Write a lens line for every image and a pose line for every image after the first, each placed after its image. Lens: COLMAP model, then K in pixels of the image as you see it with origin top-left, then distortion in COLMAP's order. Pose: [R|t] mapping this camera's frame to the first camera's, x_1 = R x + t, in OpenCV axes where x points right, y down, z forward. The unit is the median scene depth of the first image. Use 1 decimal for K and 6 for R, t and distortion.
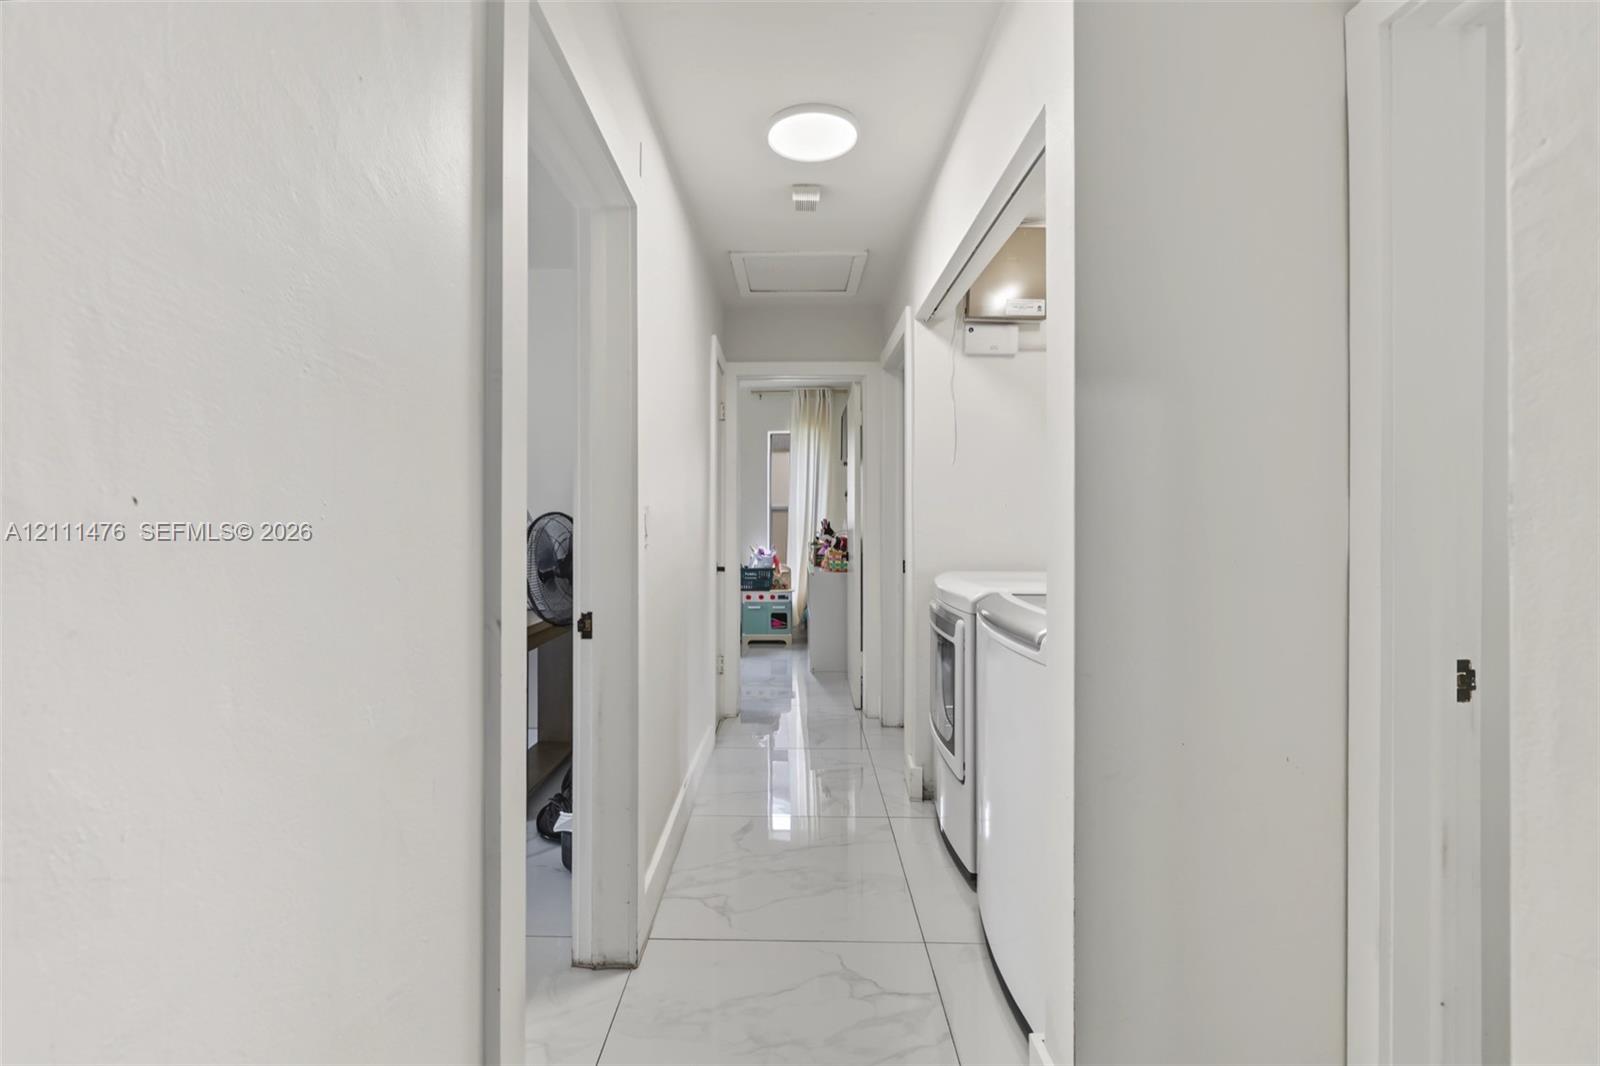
lens RADIAL K [[688.6, 0, 778.6], [0, 688.6, 519.9], [0, 0, 1]] dist [-0.001270, -0.000206]
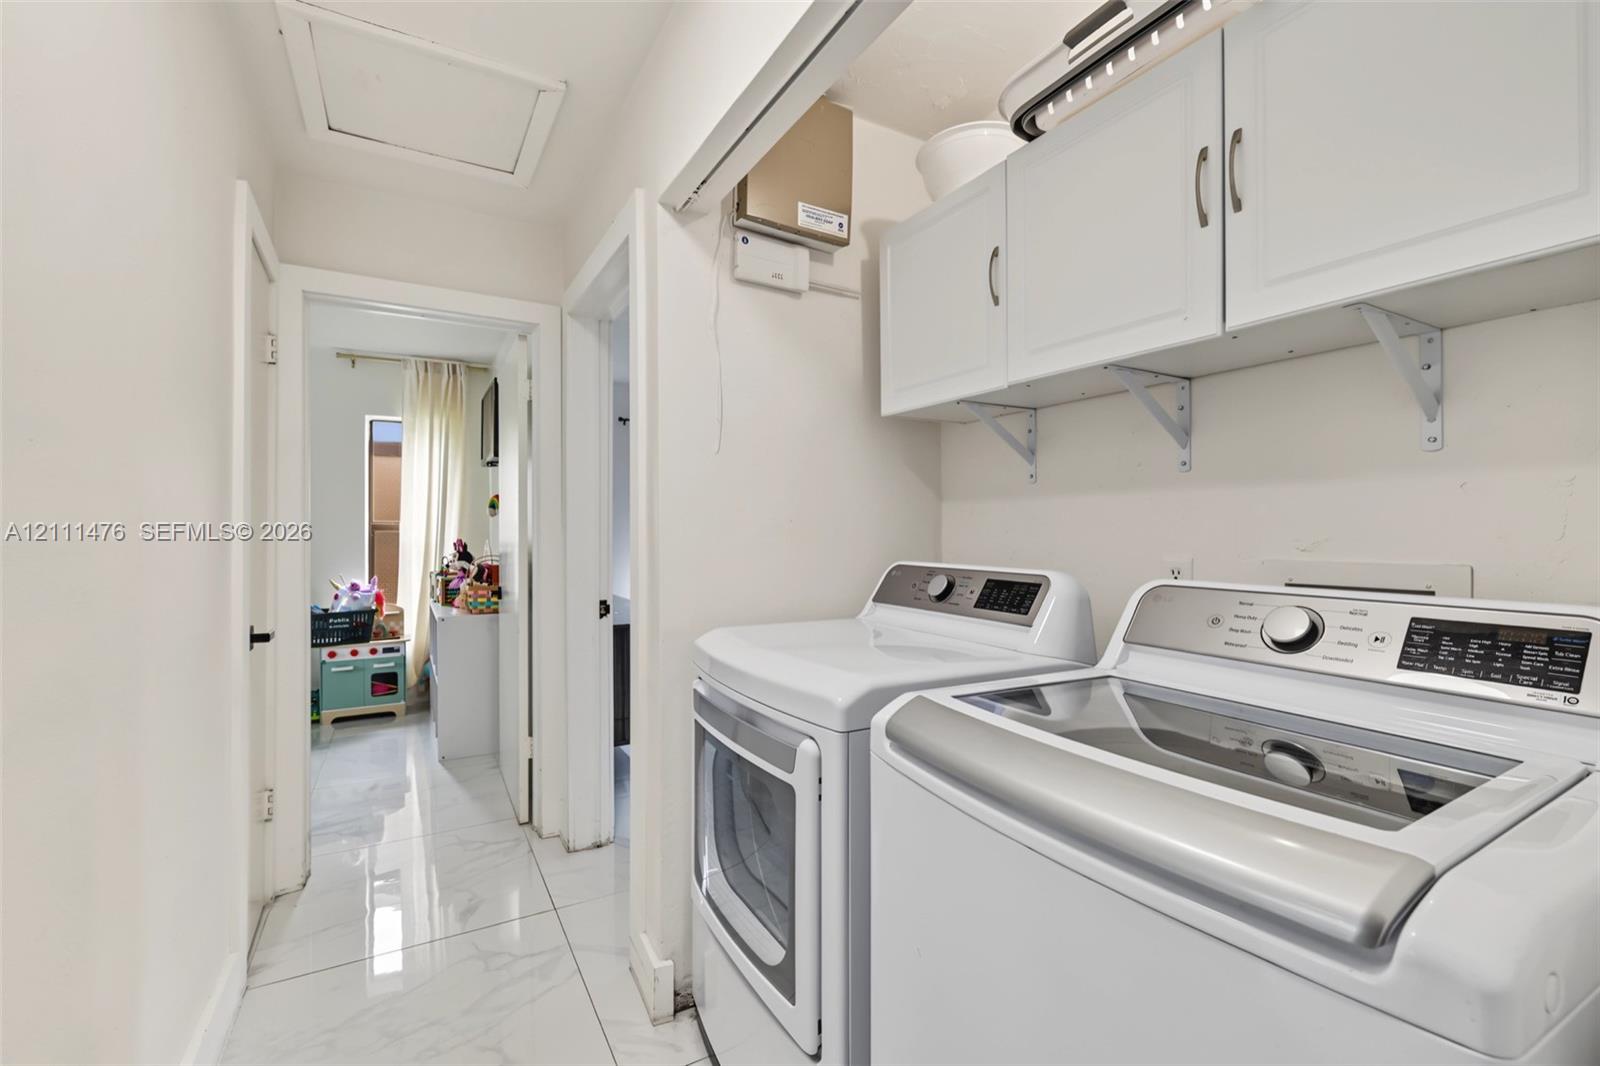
lens RADIAL K [[693.0, 0, 794.7], [0, 693.0, 532.1], [0, 0, 1]] dist [0.000663, 0.000153]
pose [[0.858099, -0.000283, 0.513484, -0.003574], [0.004371, 0.999968, -0.006754, -0.001860], [-0.513465, 0.008040, 0.858073, 0.203241]]
